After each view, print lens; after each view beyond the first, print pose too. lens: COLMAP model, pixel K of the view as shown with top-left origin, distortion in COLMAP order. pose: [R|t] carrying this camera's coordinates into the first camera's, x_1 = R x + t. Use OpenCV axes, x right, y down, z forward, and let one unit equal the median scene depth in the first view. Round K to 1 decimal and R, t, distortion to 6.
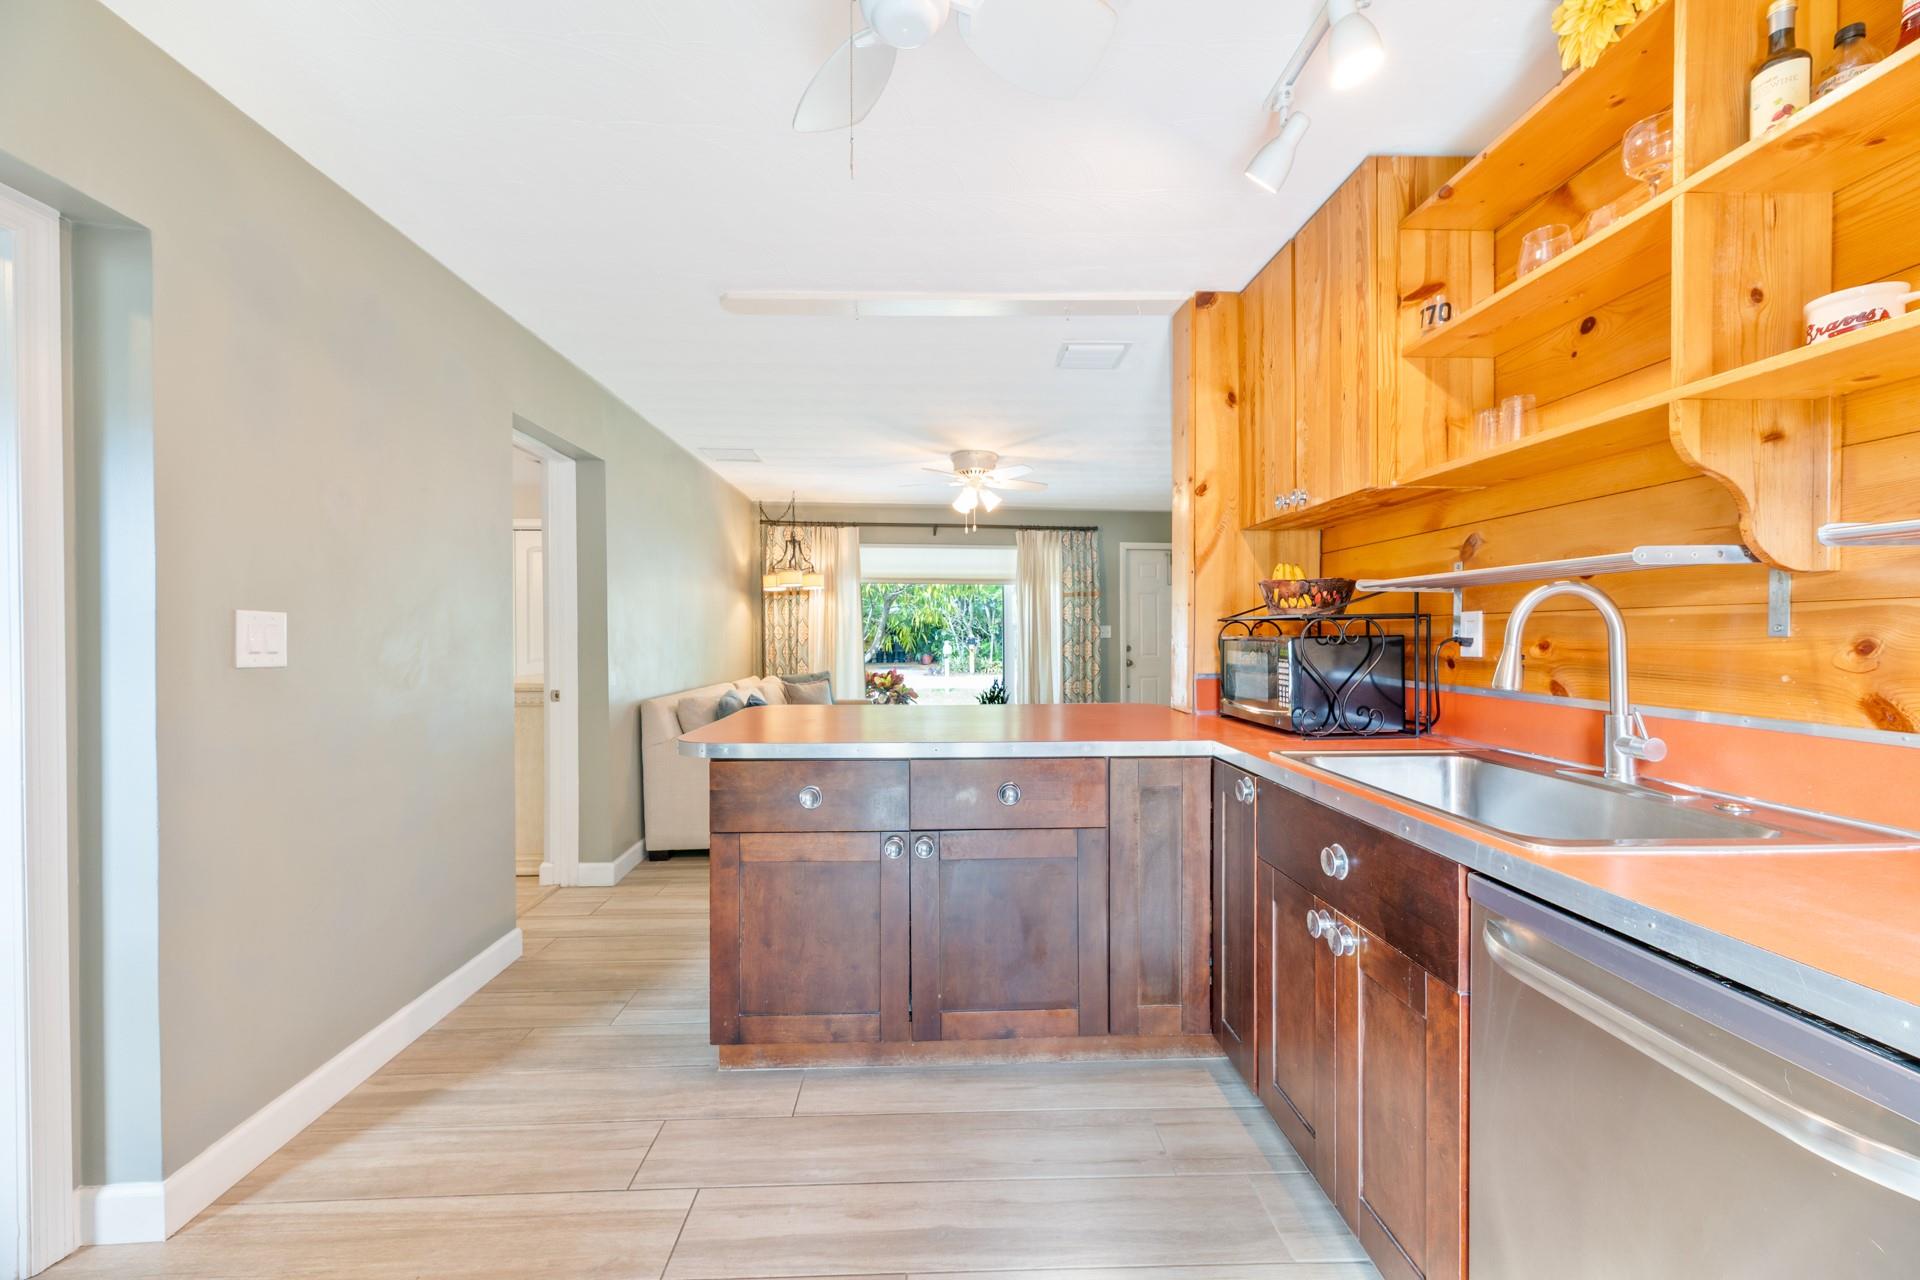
lens RADIAL K [[764.3, 0, 957.2], [0, 764.3, 639.1], [0, 0, 1]] dist [0.007089, -0.001585]
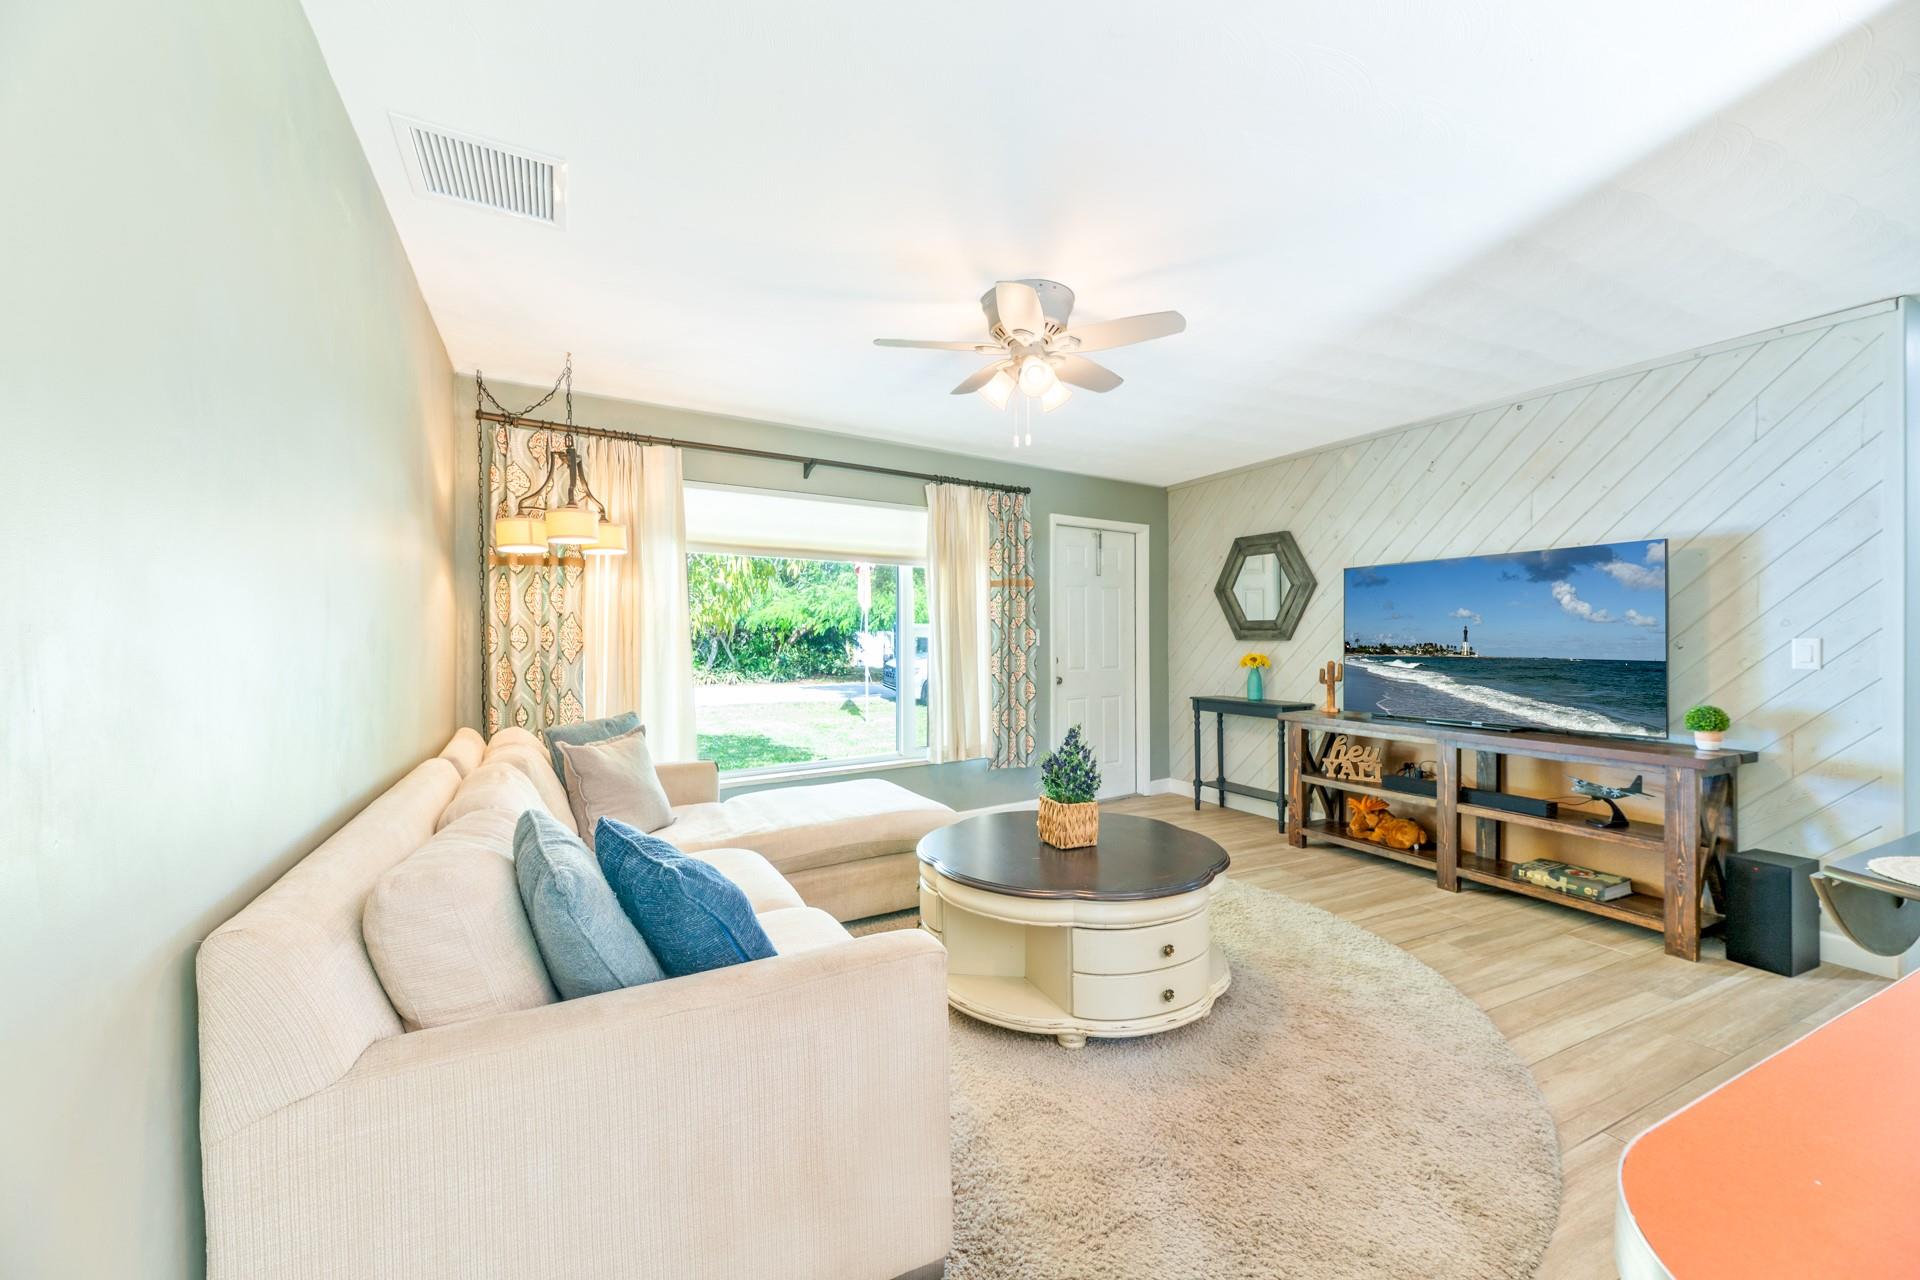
lens RADIAL K [[764.3, 0, 964.9], [0, 764.3, 637.2], [0, 0, 1]] dist [0.007089, -0.001585]
pose [[0.906270, 0.001405, 0.422696, -0.182321], [0.002478, 0.999960, -0.008637, -0.004361], [-0.422691, 0.008875, 0.906230, 0.421392]]
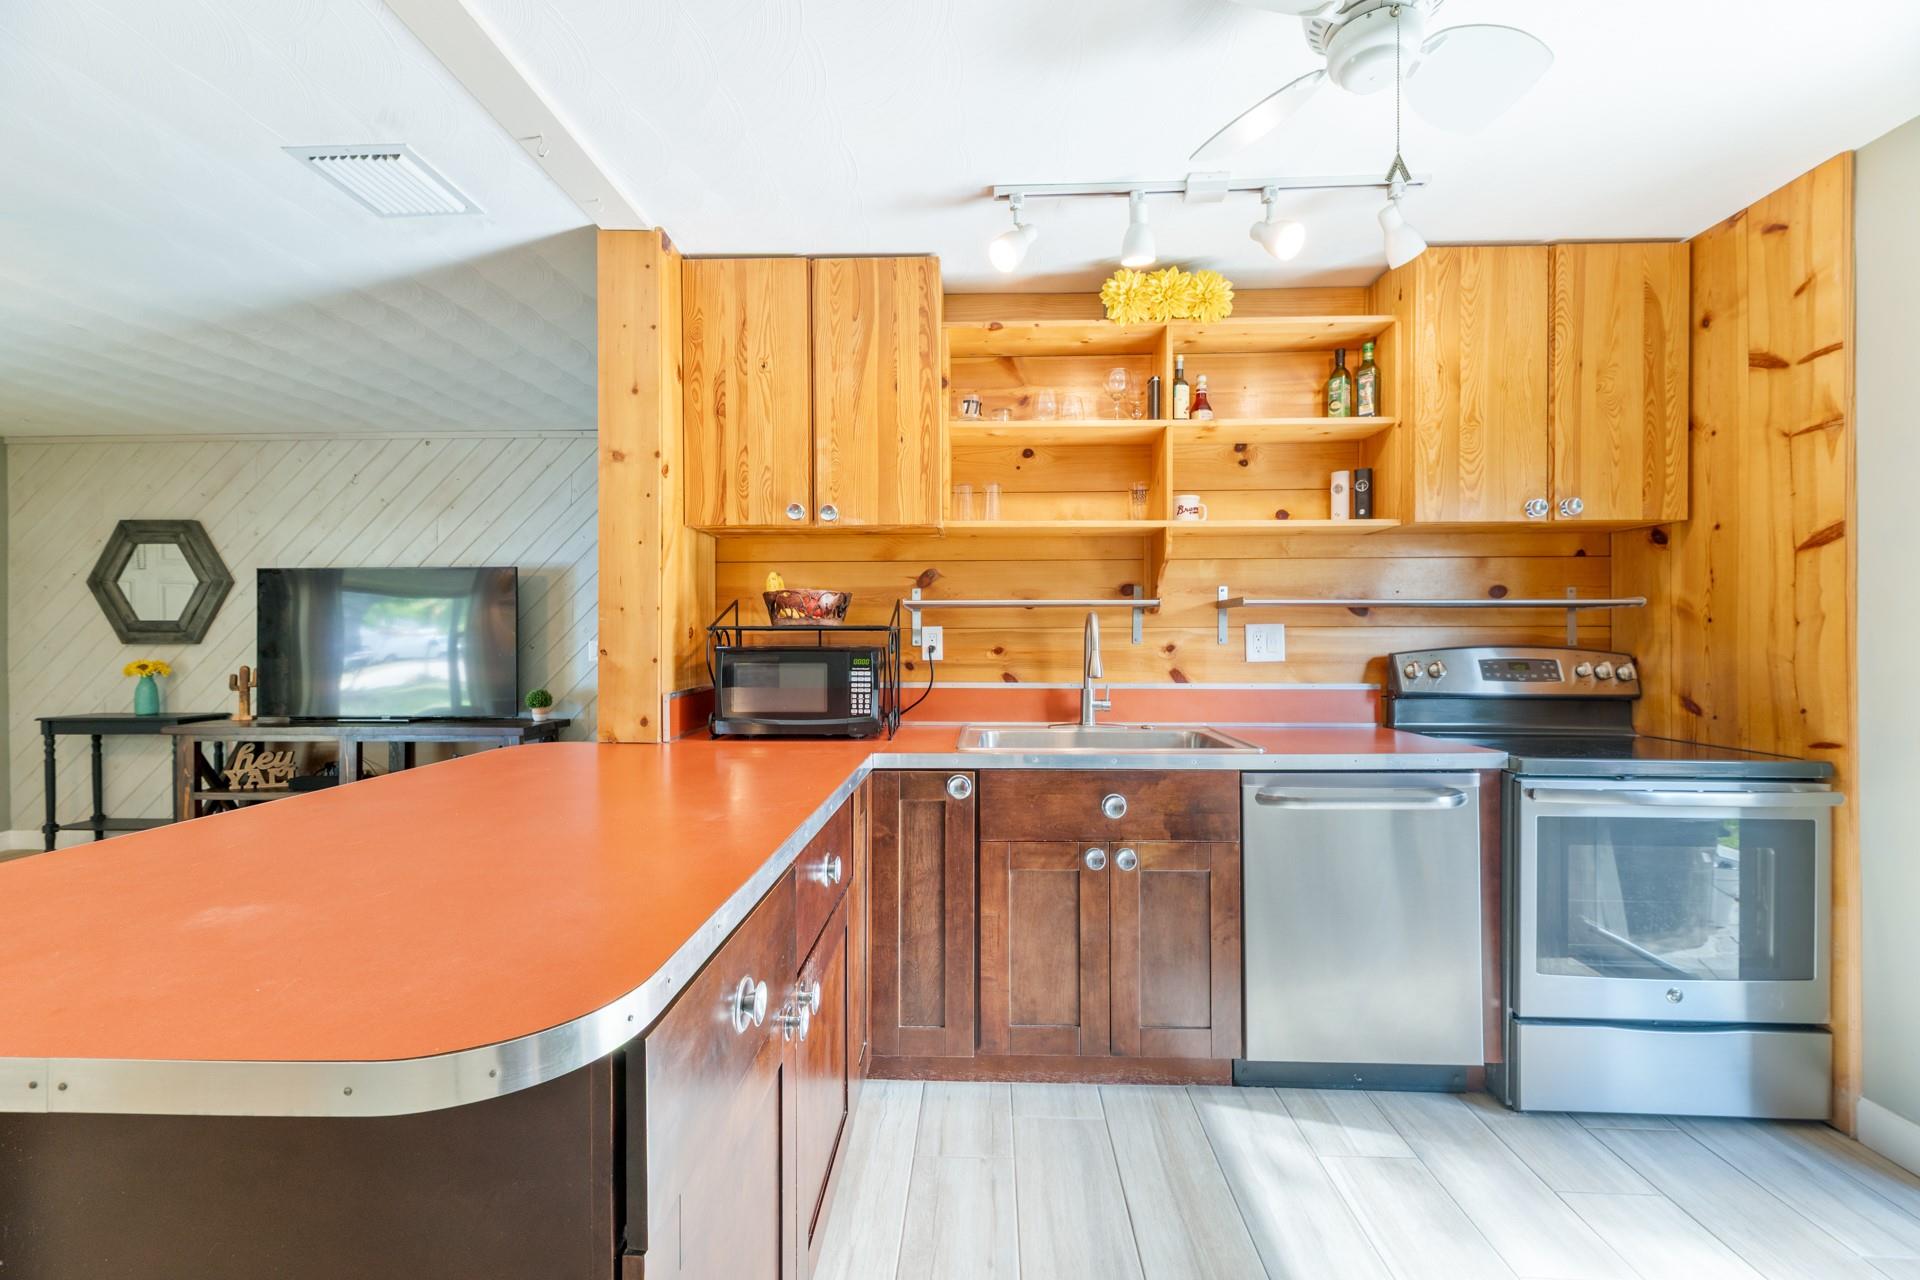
lens RADIAL K [[764.3, 0, 956.4], [0, 764.3, 639.0], [0, 0, 1]] dist [0.007089, -0.001585]
pose [[0.076818, 0.001414, 0.997044, -0.194975], [0.010485, 0.999943, -0.002226, -0.003028], [-0.996990, 0.010625, 0.076799, 0.247812]]
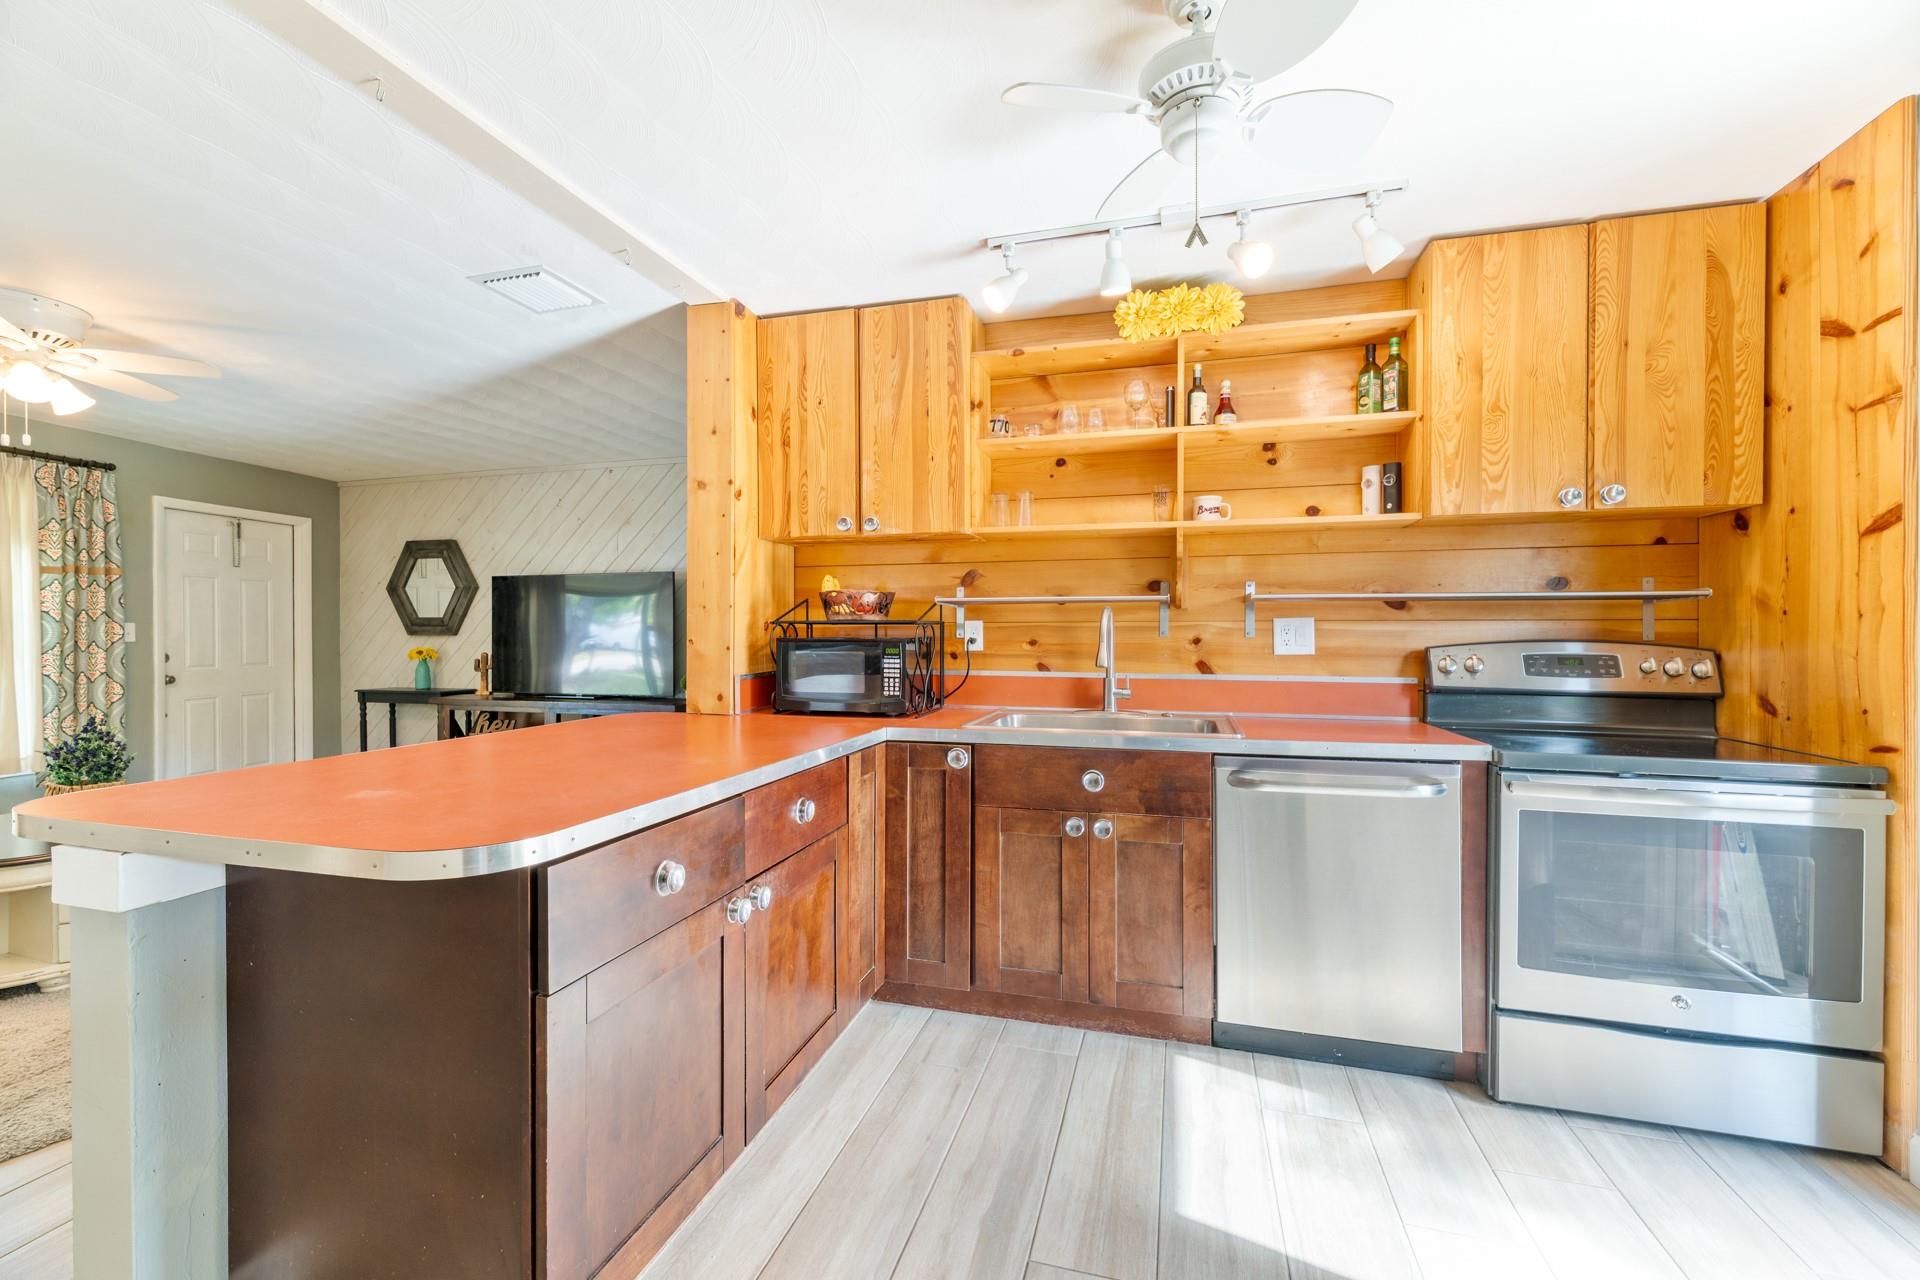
lens RADIAL K [[764.3, 0, 952.0], [0, 764.3, 637.4], [0, 0, 1]] dist [0.007089, -0.001585]
pose [[0.300840, -0.001349, 0.953674, -0.228982], [0.006561, 0.999978, -0.000655, -0.000739], [-0.953652, 0.006454, 0.300843, 0.169884]]
